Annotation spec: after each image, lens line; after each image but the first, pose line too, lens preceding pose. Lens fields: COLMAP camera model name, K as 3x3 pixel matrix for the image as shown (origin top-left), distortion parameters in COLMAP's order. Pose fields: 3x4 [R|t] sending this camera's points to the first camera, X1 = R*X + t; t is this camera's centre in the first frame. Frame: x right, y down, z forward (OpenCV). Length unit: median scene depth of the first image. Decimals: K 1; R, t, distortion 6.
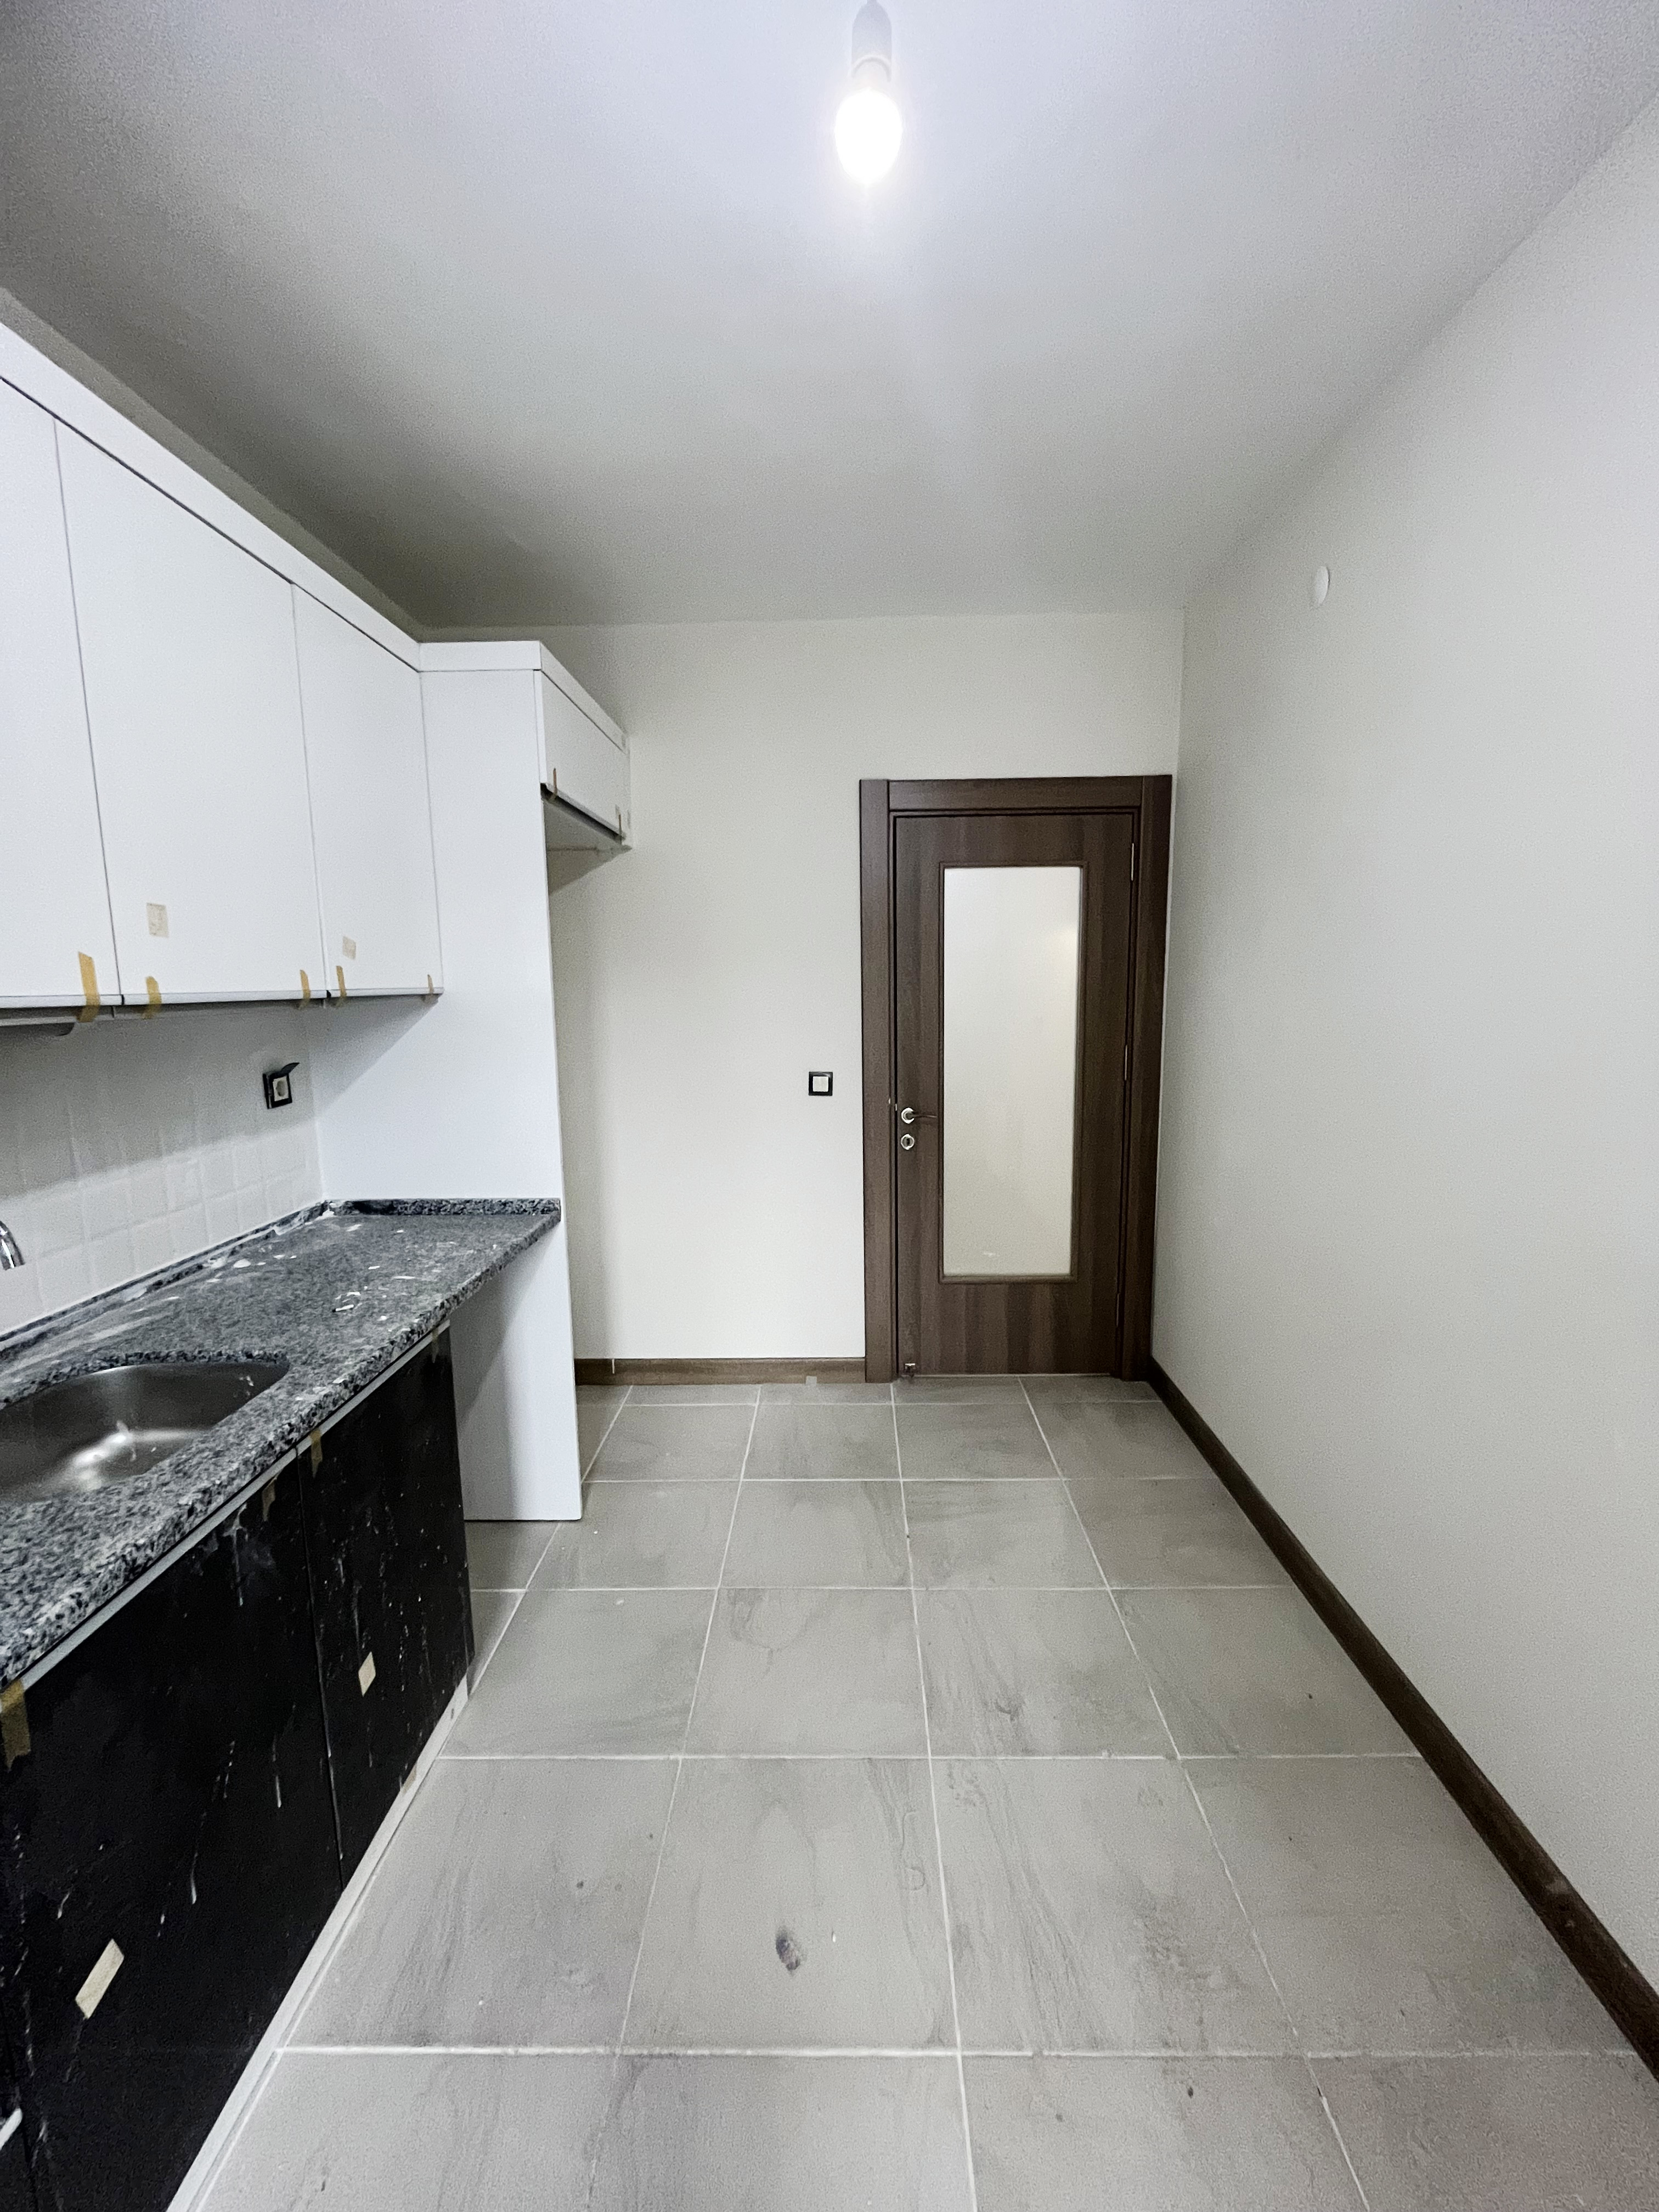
lens RADIAL K [[895.1, 0, 829.5], [0, 895.1, 1107.2], [0, 0, 1]] dist [0.000104, 0.000009]
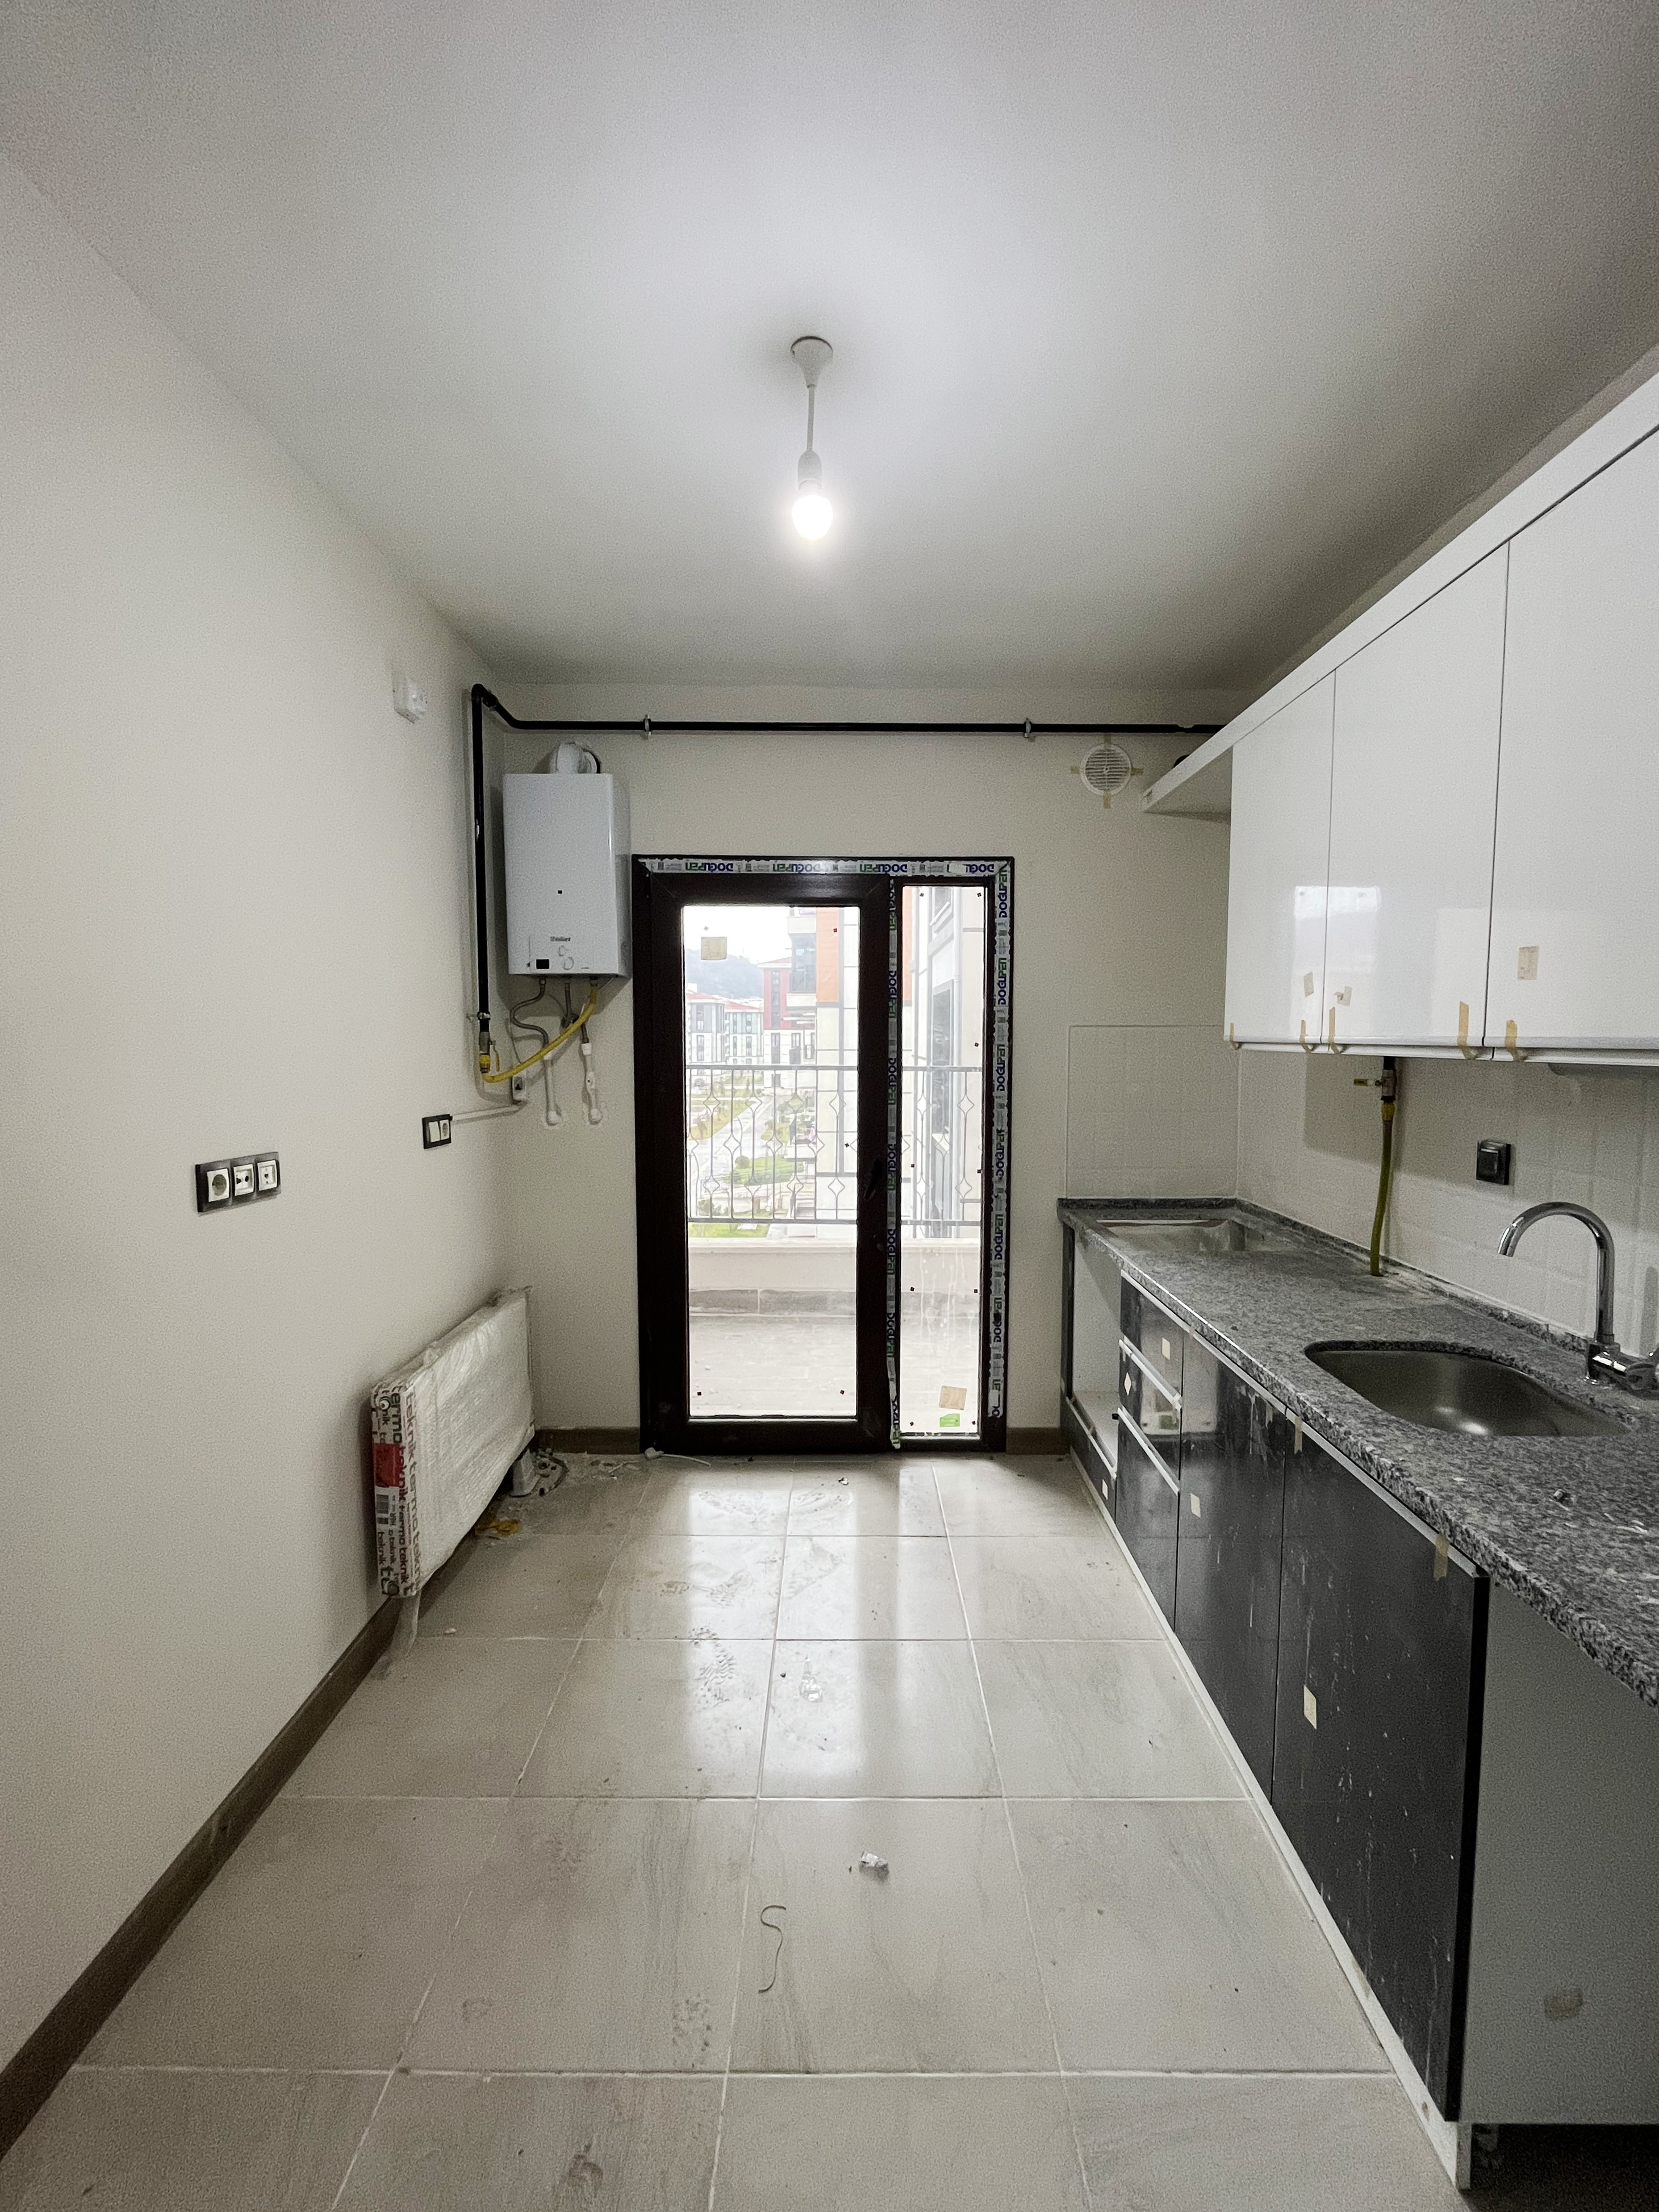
lens RADIAL K [[895.0, 0, 831.0], [0, 895.0, 1101.1], [0, 0, 1]] dist [0.000104, 0.000009]
pose [[-0.999815, 0.015191, -0.011807, 0.028399], [0.012277, 0.976237, 0.216356, -0.279481], [0.014813, 0.216171, -0.976243, 1.959142]]
